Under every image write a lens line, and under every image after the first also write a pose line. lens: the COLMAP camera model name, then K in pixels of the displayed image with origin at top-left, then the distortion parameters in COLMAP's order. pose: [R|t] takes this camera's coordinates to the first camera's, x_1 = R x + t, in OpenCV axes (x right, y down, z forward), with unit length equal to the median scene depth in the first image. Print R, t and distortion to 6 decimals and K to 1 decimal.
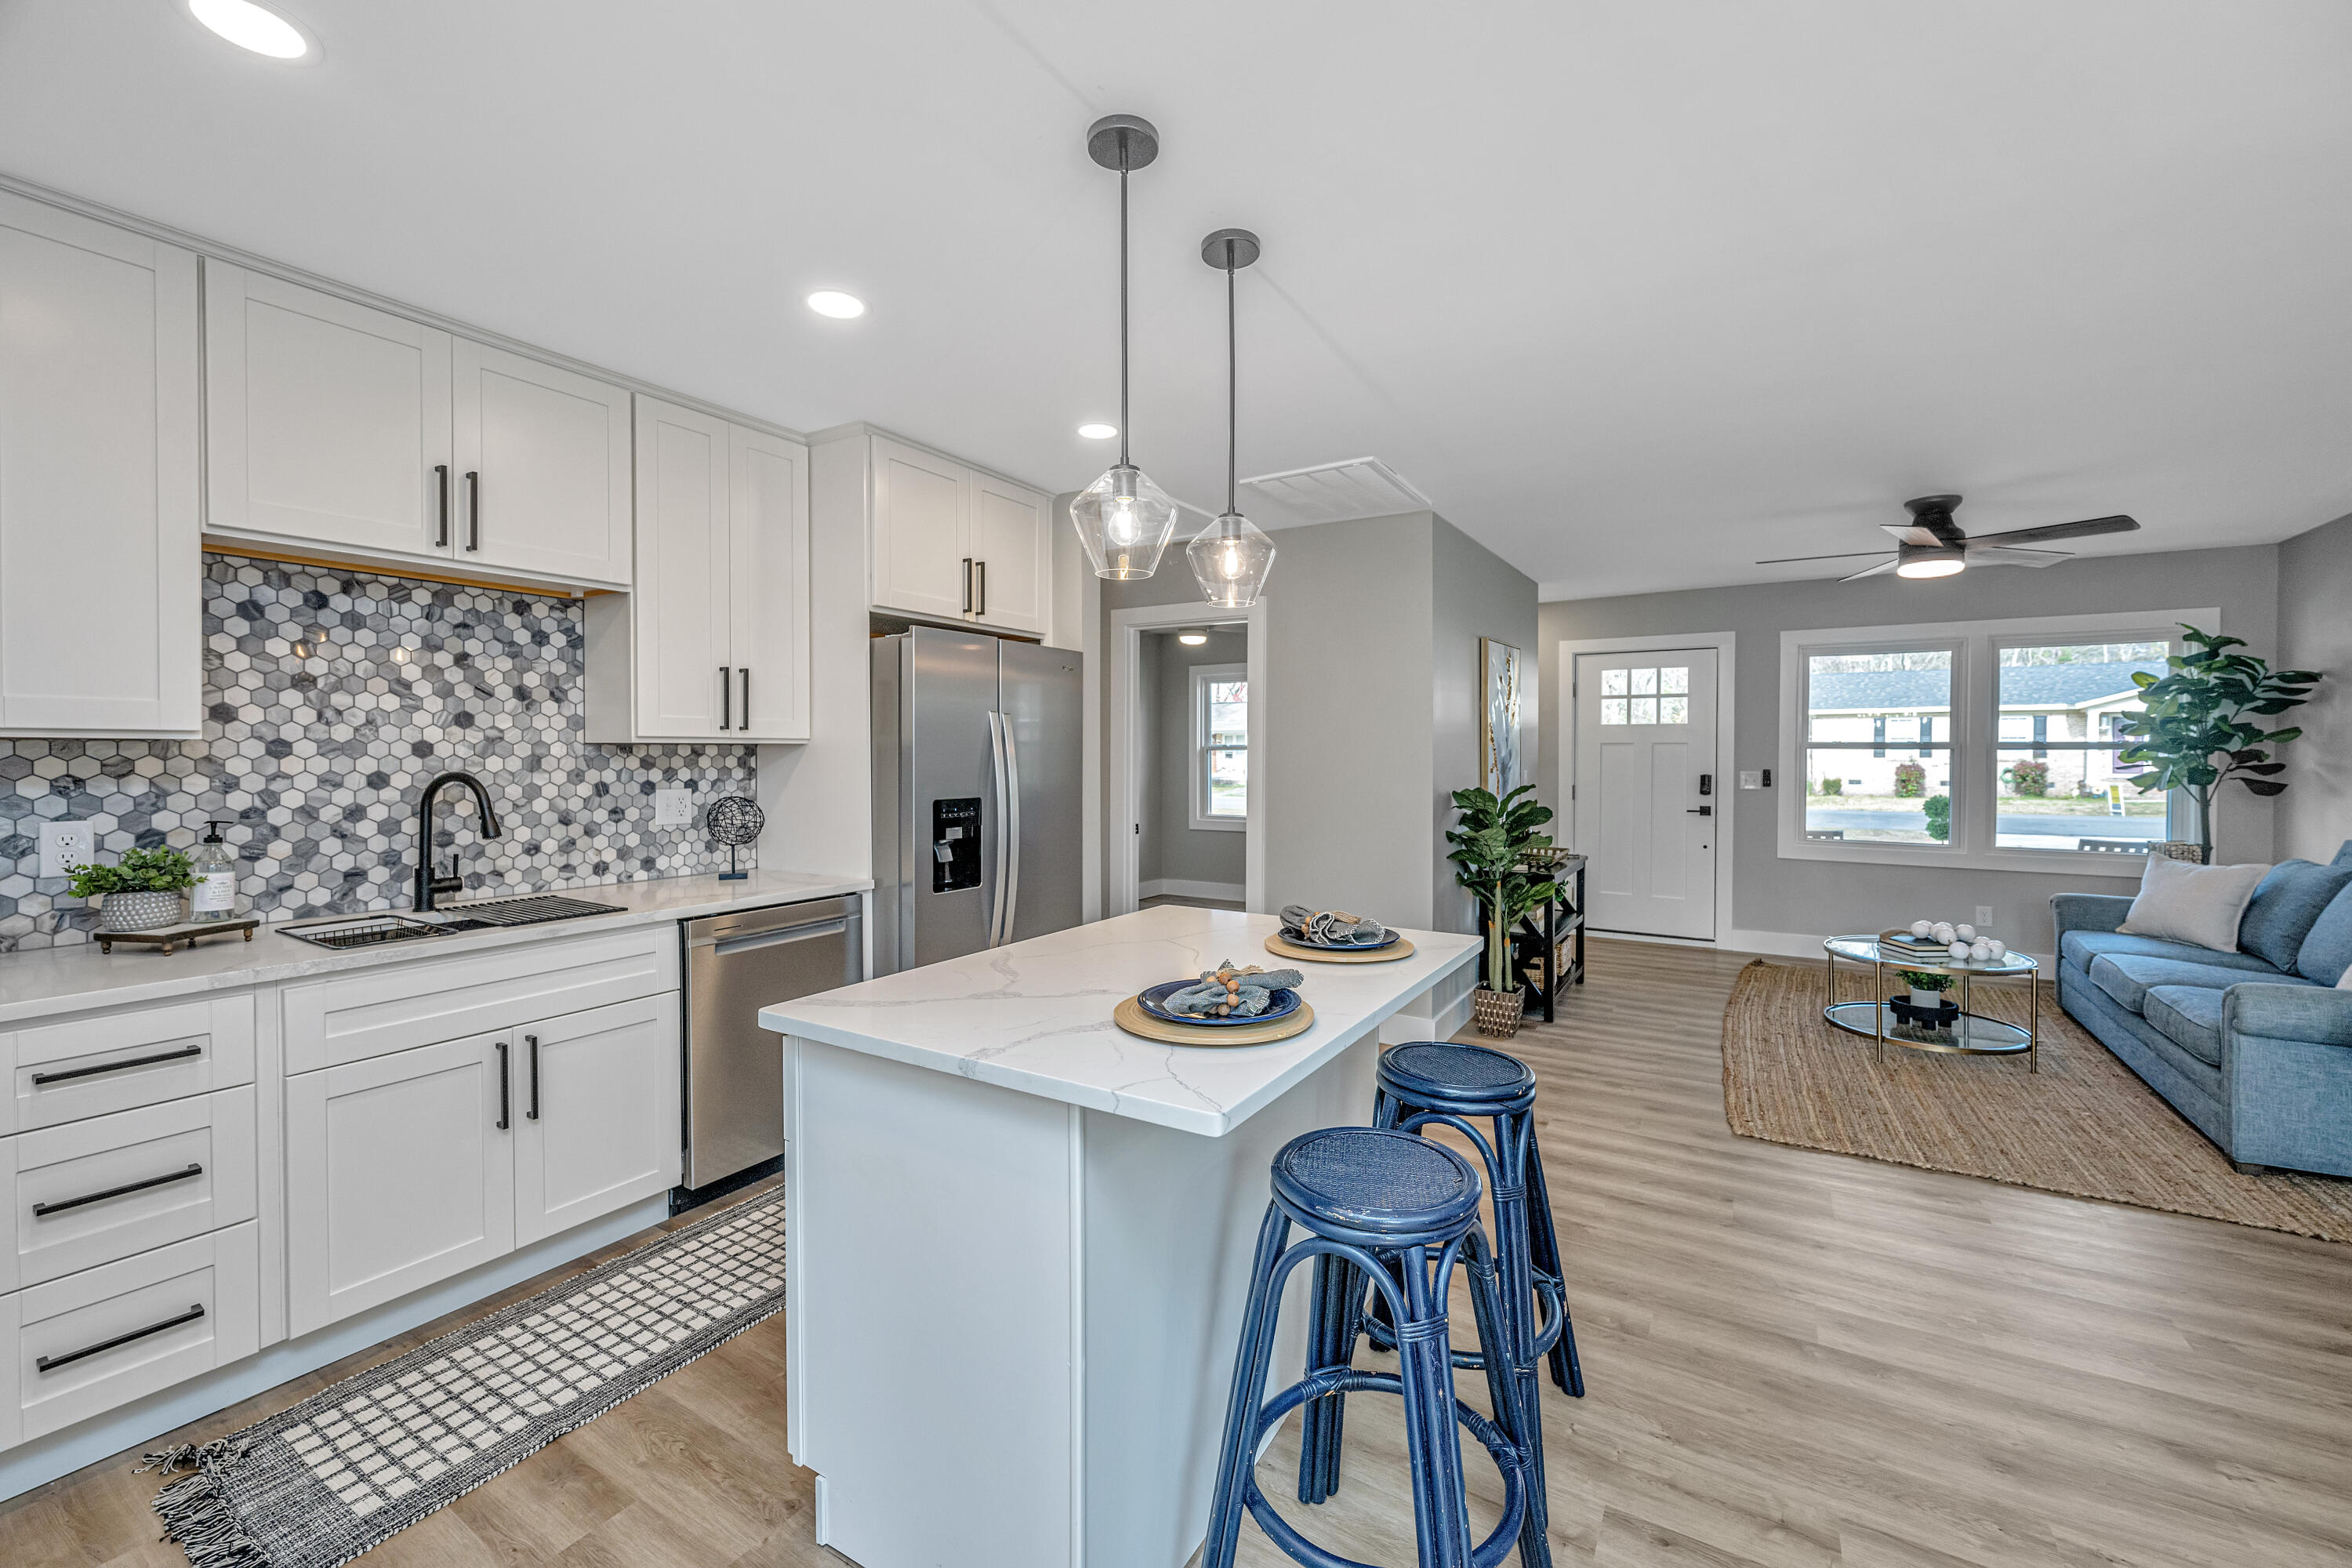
lens RADIAL K [[946.5, 0, 1193.4], [0, 946.5, 768.9], [0, 0, 1]] dist [-0.001251, 0.000037]
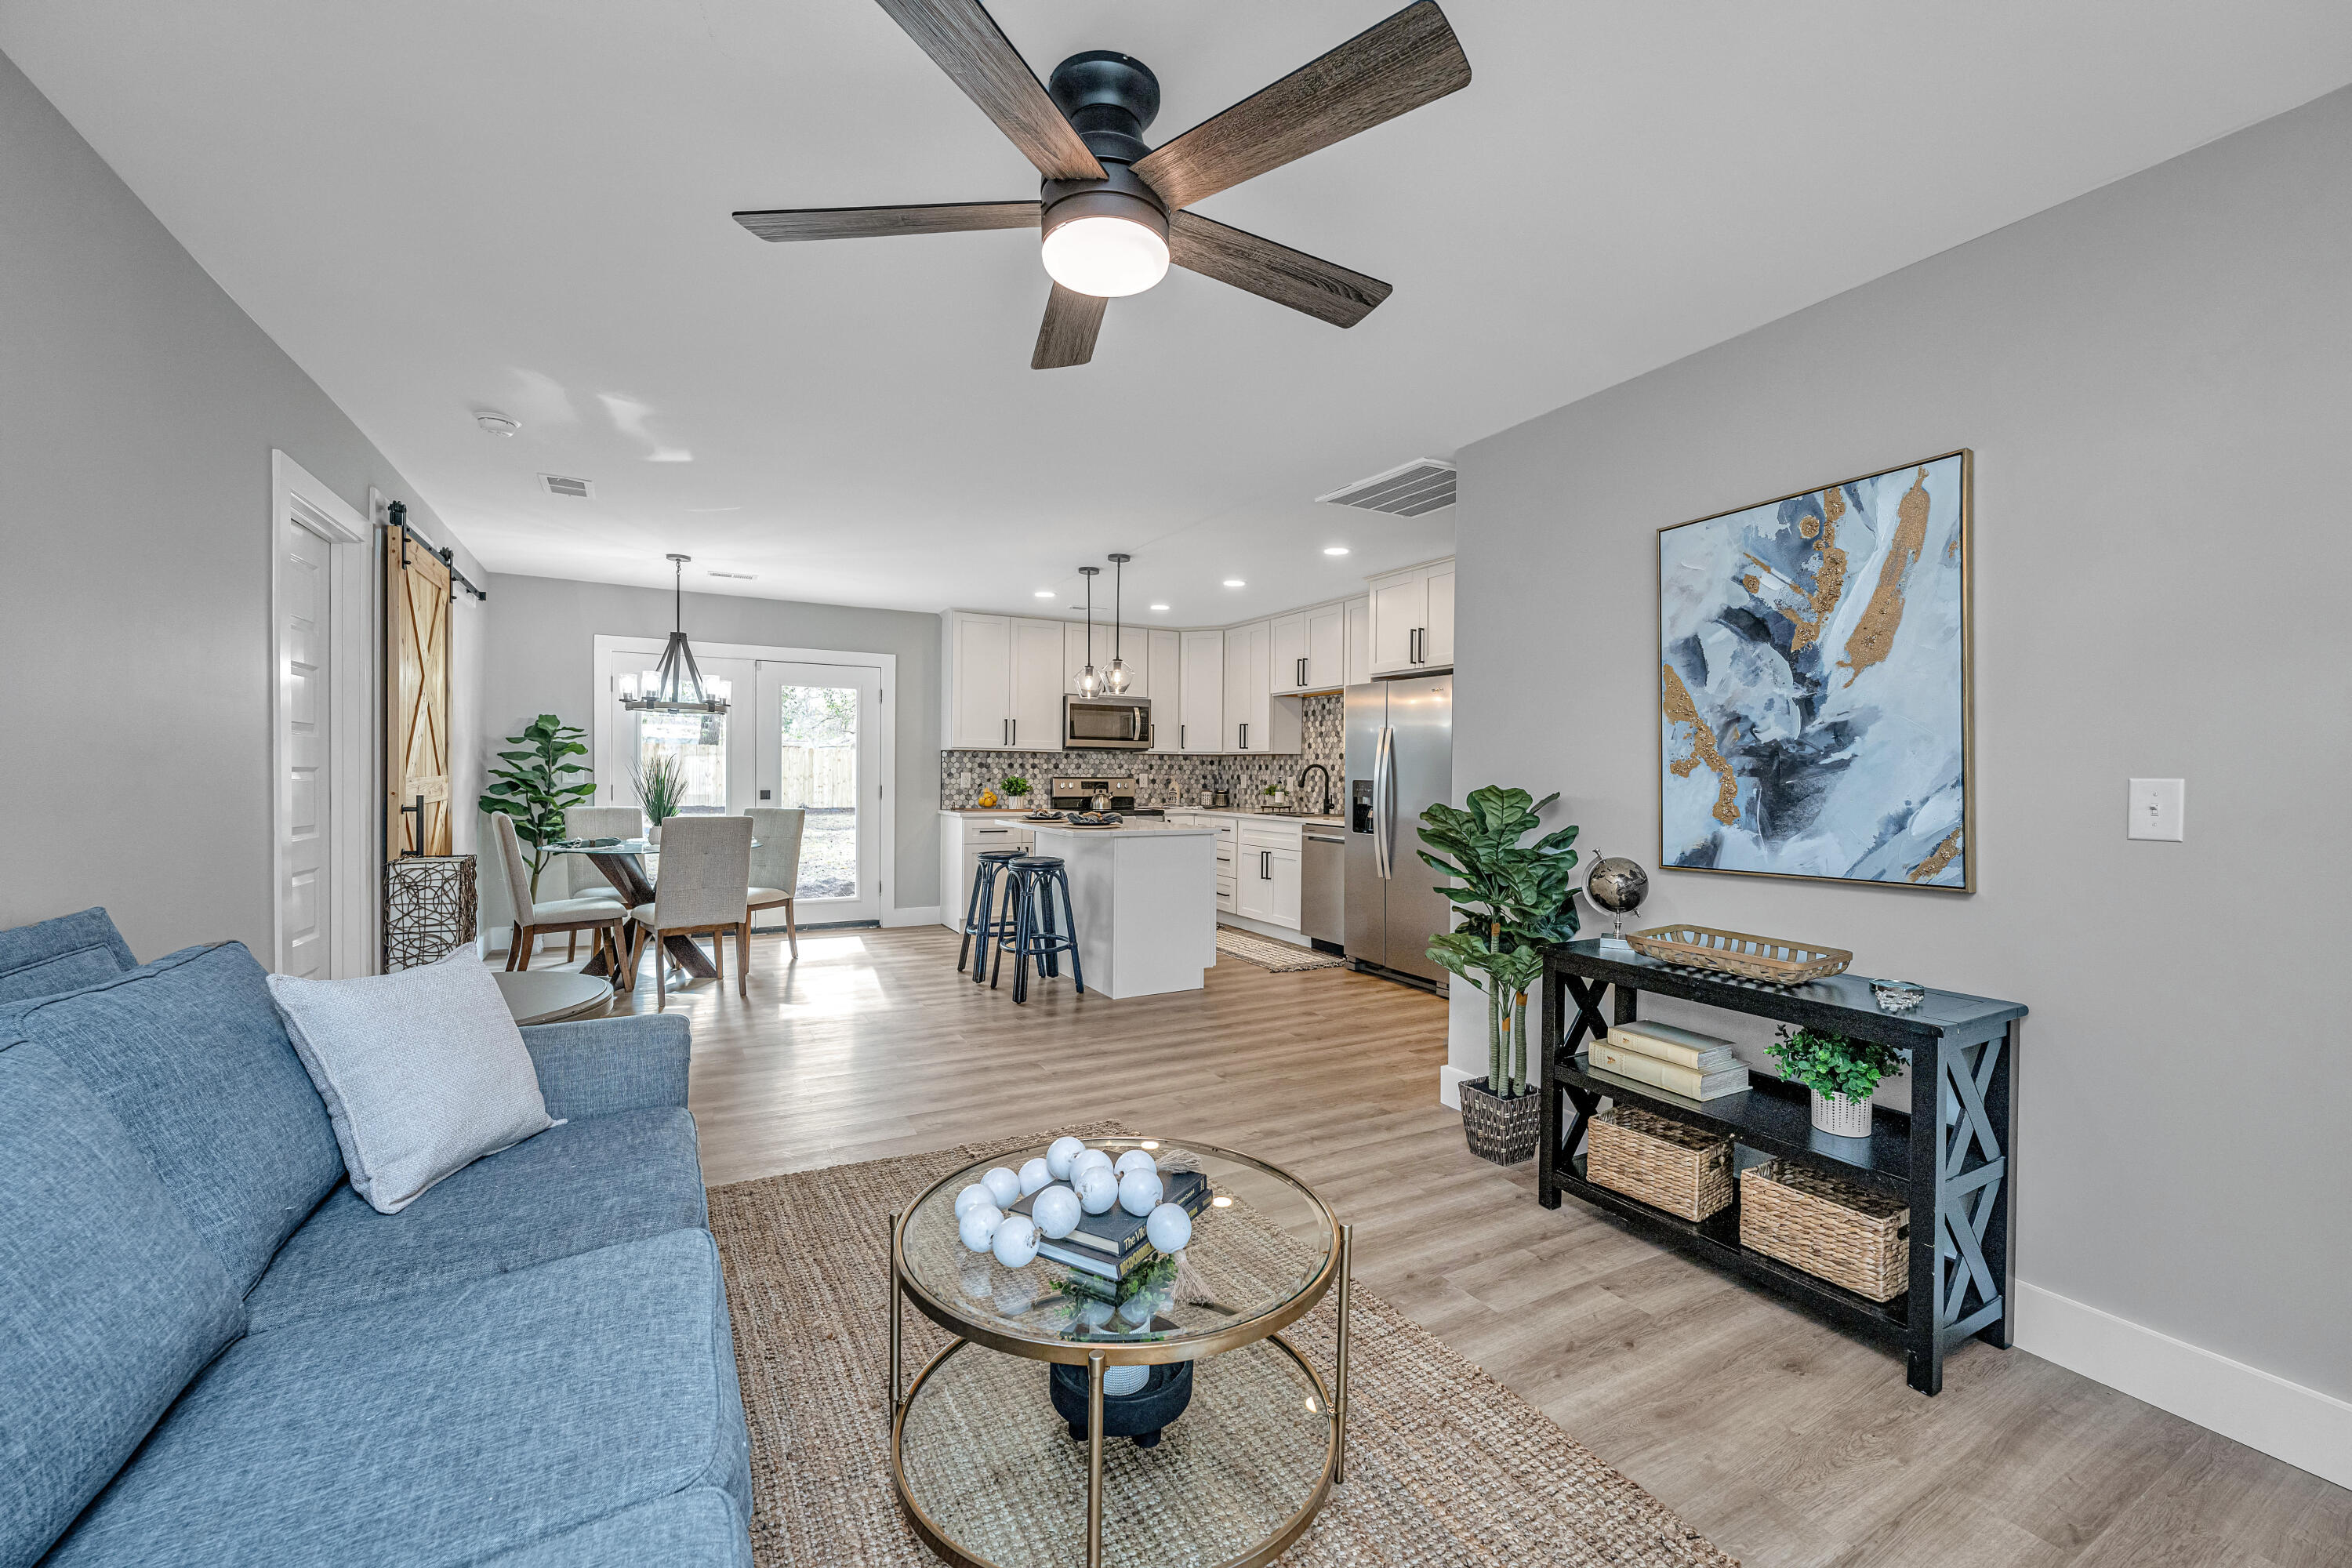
lens RADIAL K [[946.5, 0, 1181.8], [0, 946.5, 781.5], [0, 0, 1]] dist [-0.001251, 0.000037]
pose [[-0.492370, 0.003748, -0.870378, 1.624405], [-0.024854, 0.999522, 0.018363, 0.012144], [0.870031, 0.030674, -0.492041, 1.787338]]
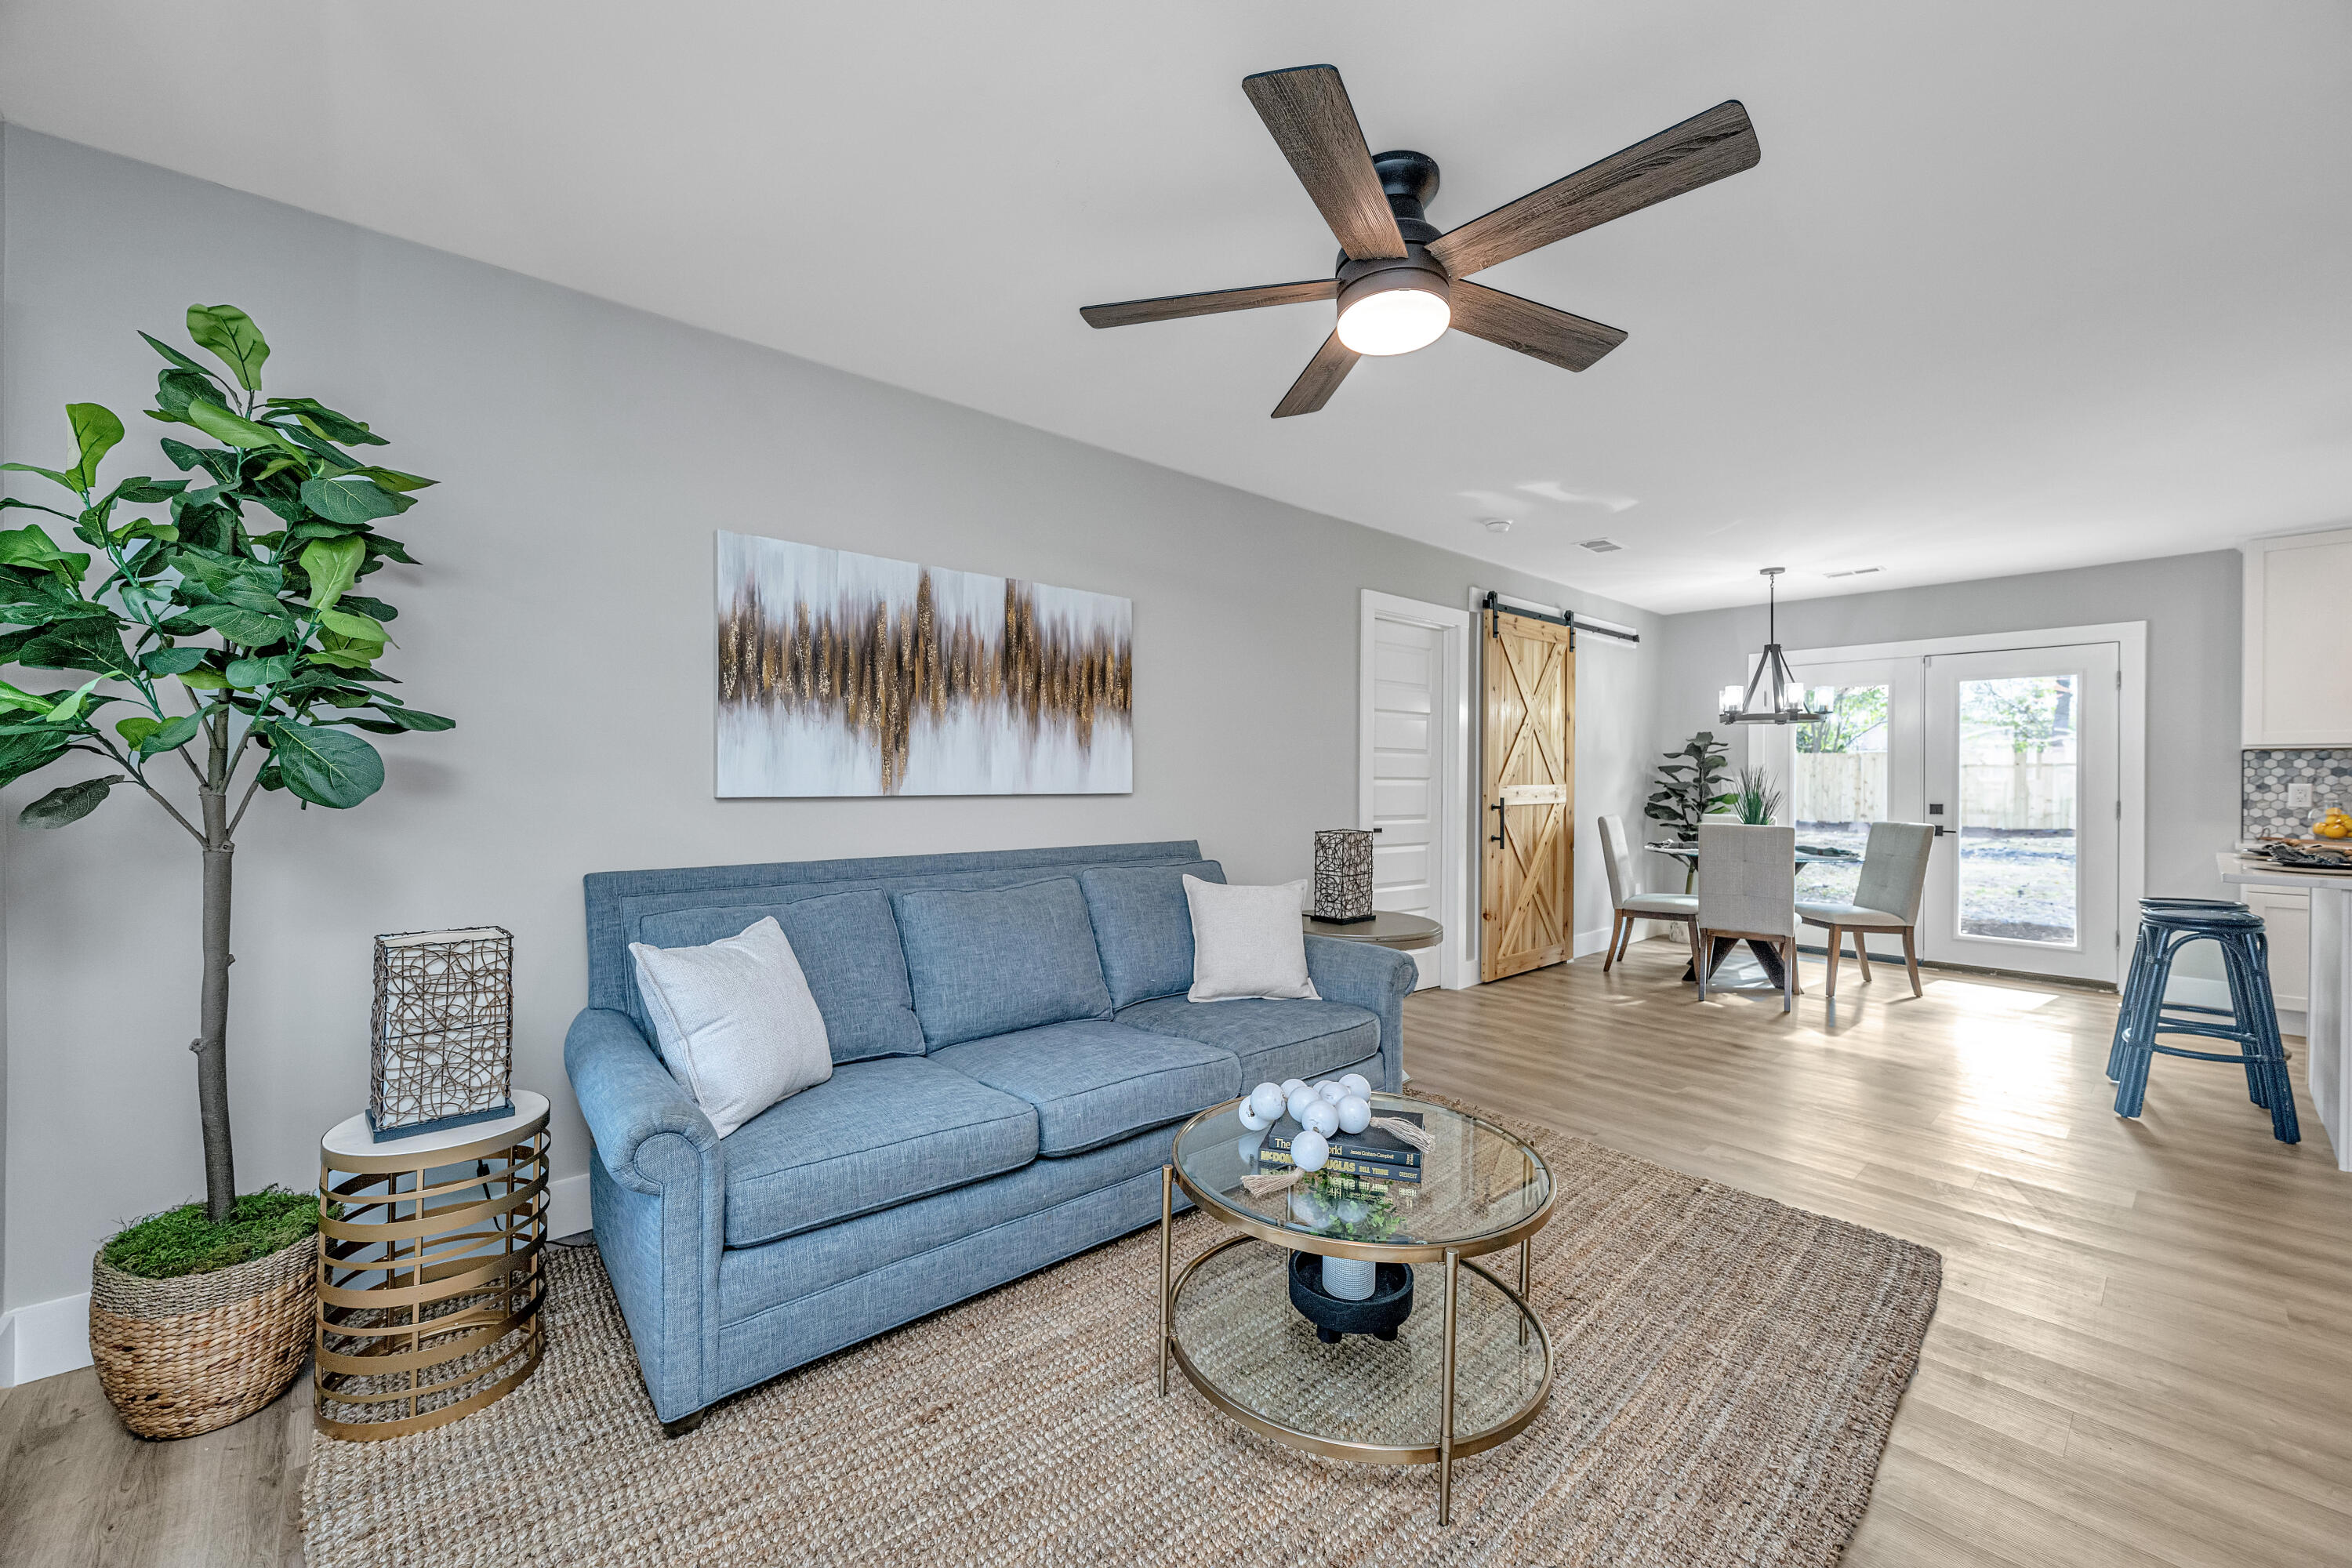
lens RADIAL K [[946.5, 0, 1177.8], [0, 946.5, 766.5], [0, 0, 1]] dist [-0.001251, 0.000037]
pose [[-0.957773, -0.001286, 0.287523, 1.072332], [0.000027, 0.999990, 0.004563, 0.013111], [-0.287526, 0.004378, -0.957763, 2.154558]]
